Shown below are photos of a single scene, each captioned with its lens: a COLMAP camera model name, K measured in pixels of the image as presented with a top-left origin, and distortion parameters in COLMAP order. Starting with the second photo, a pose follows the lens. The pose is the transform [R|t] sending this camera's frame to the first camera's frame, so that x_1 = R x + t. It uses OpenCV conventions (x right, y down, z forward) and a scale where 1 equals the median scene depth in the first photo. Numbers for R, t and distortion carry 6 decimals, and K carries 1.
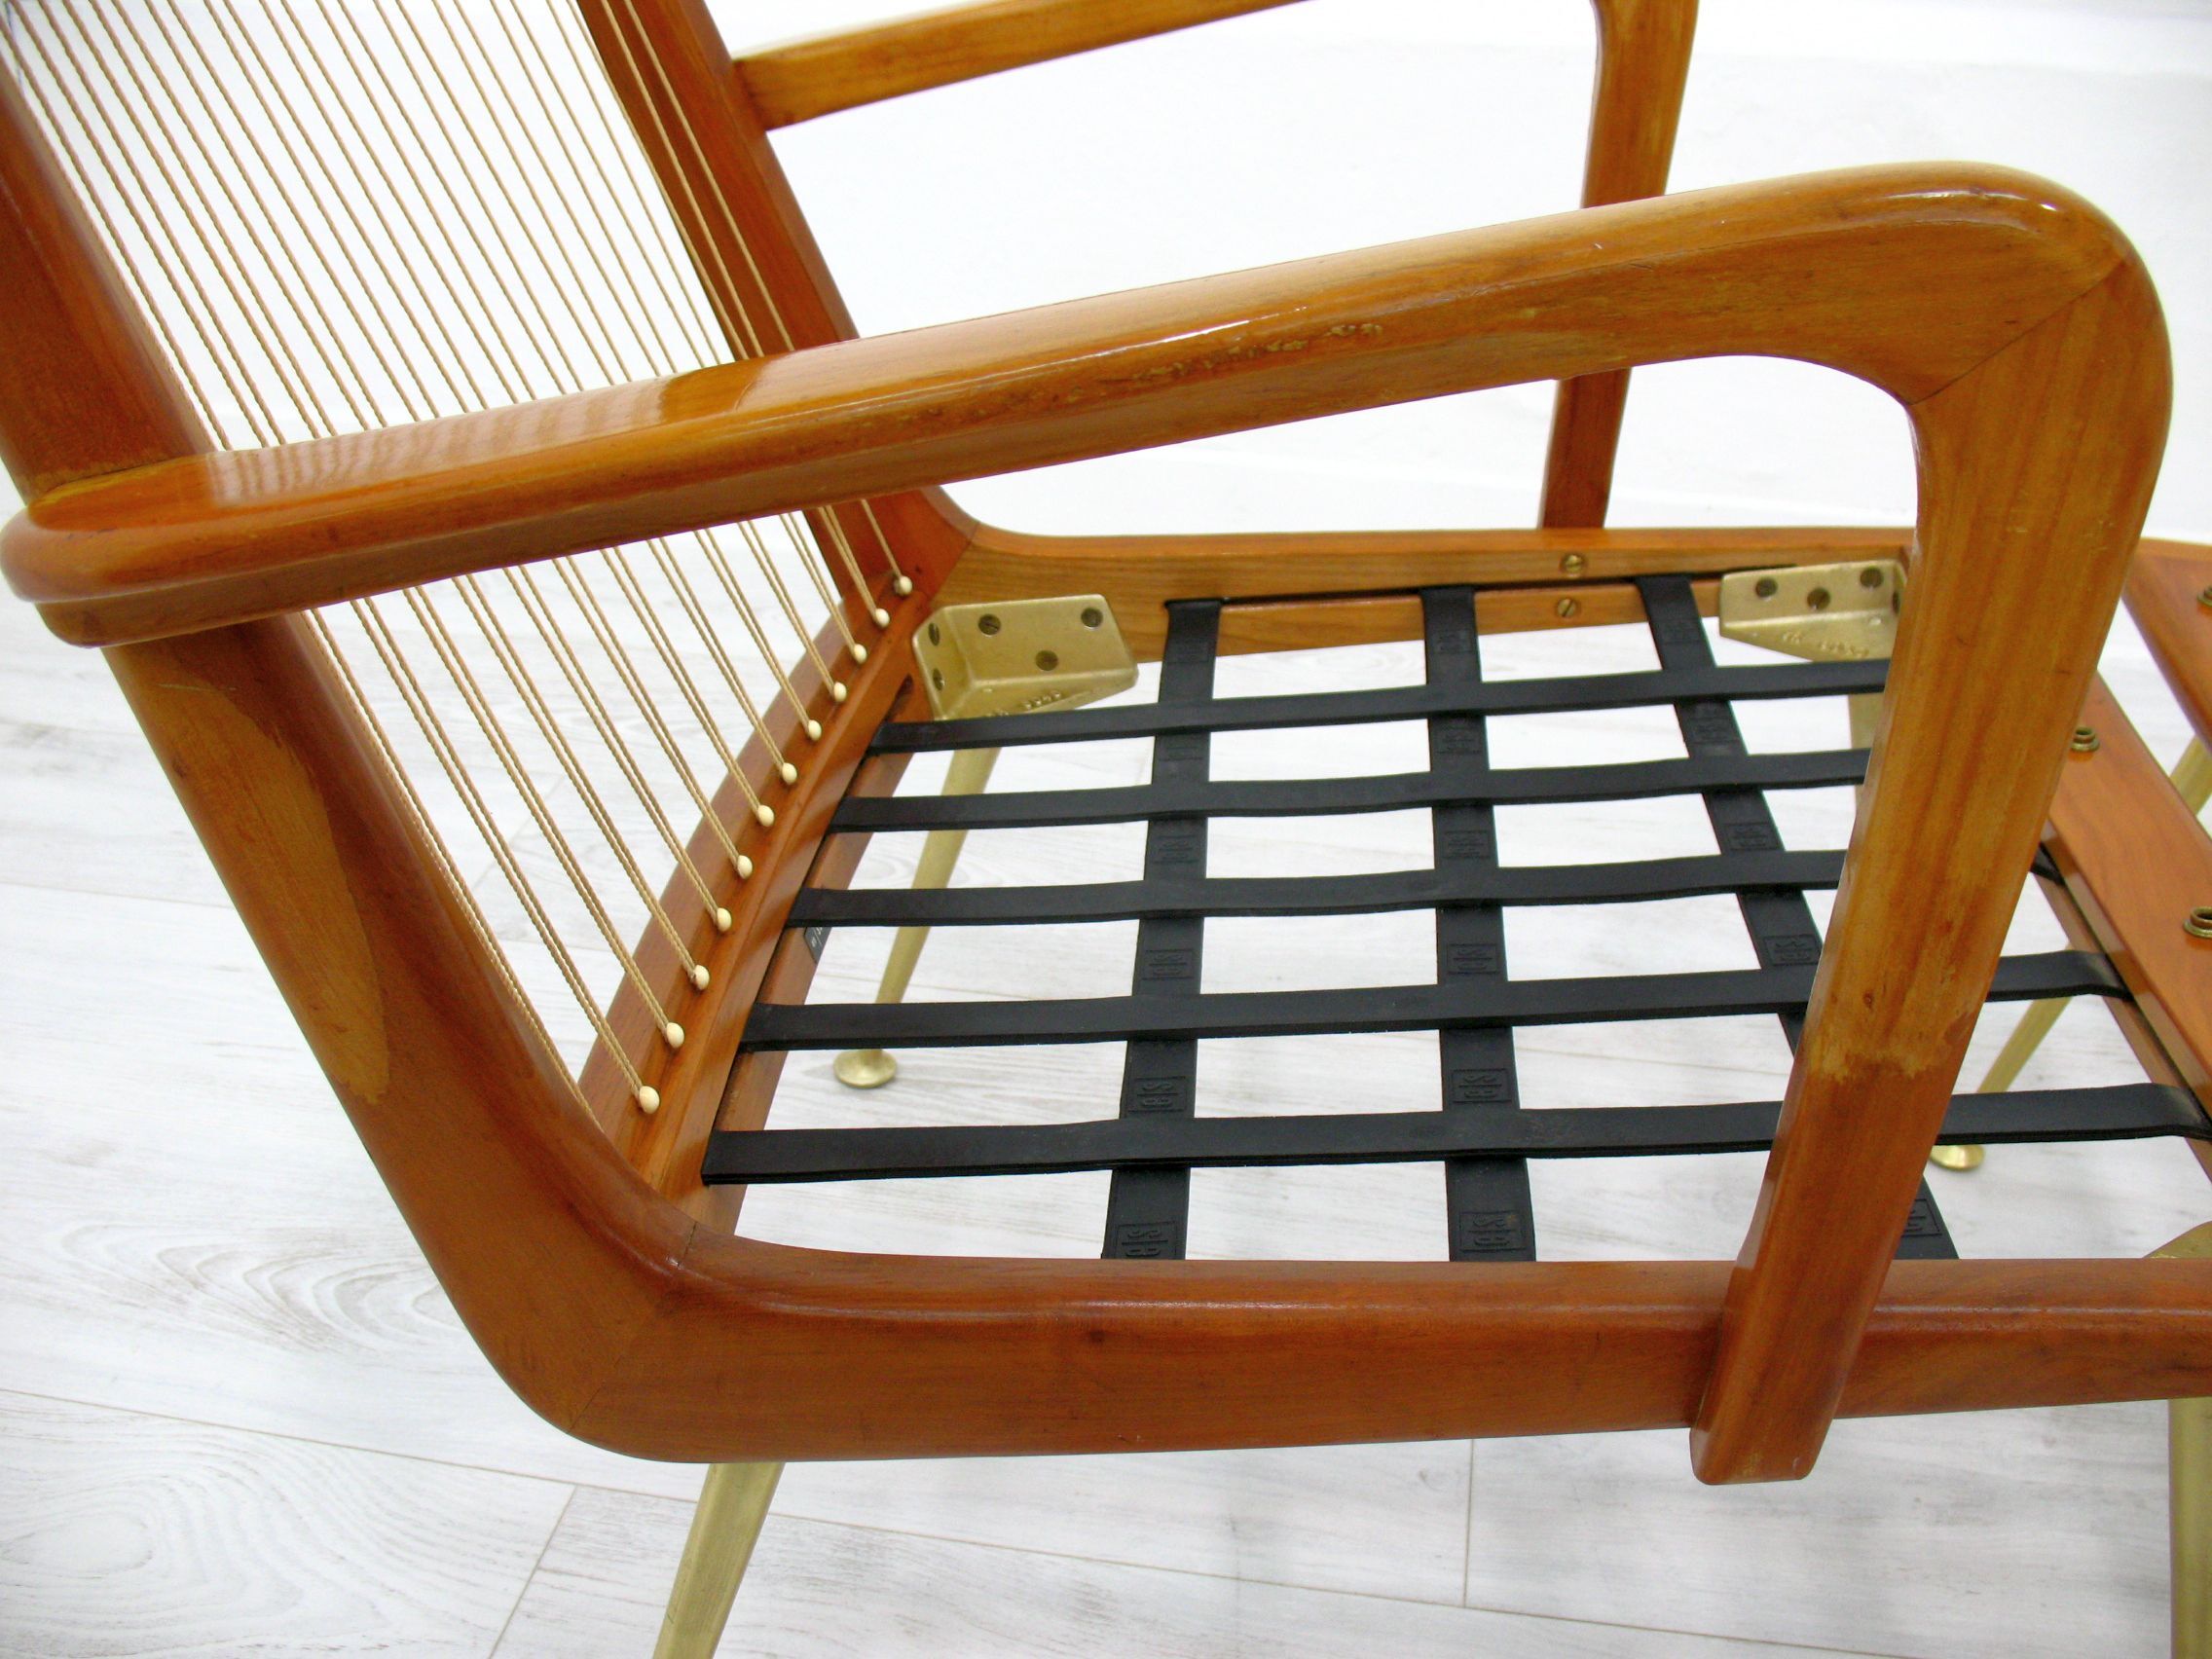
lens RADIAL K [[2331.4, 0, 1106.0], [0, 2331.4, 829.5], [0, 0, 1]] dist [-0.154369, 0.181694]
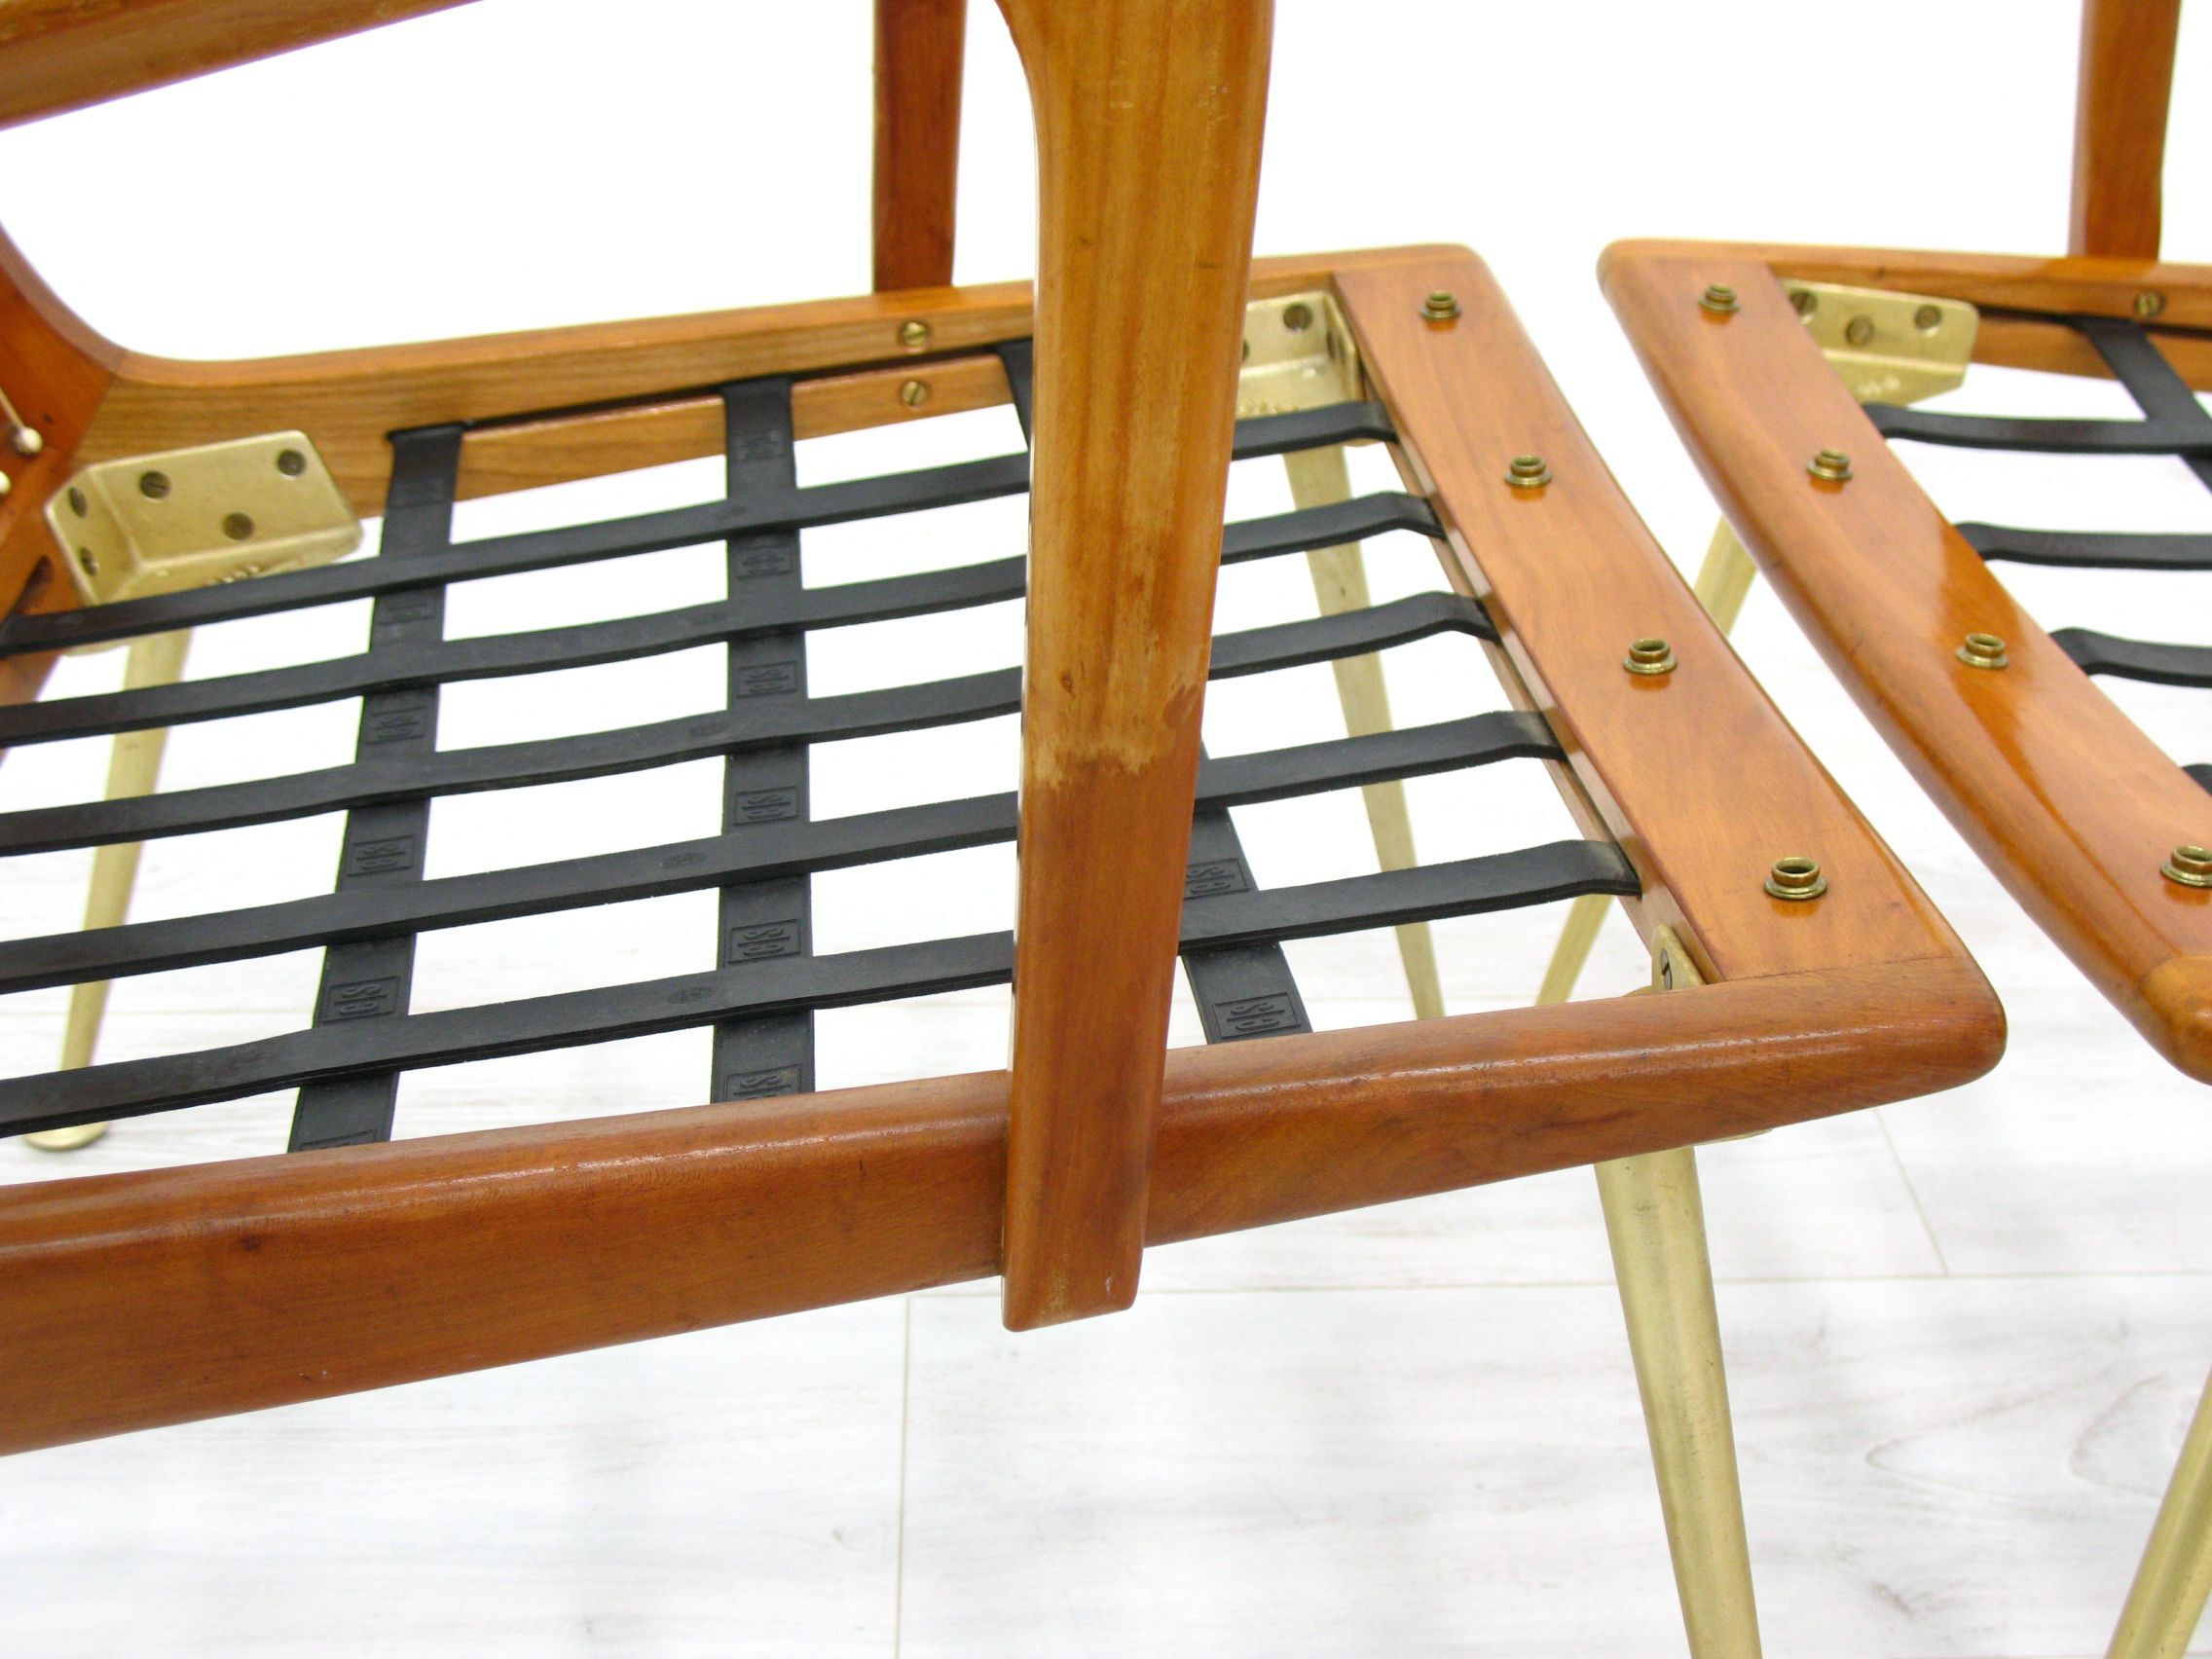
lens RADIAL K [[3424.1, 0, 1106.0], [0, 3424.1, 829.5], [0, 0, 1]] dist [-0.048238, 0.052505]
pose [[0.981836, -0.102530, 0.159644, 0.068945], [0.106068, 0.994263, -0.013775, 0.075116], [-0.157316, 0.030457, 0.987079, -0.136254]]
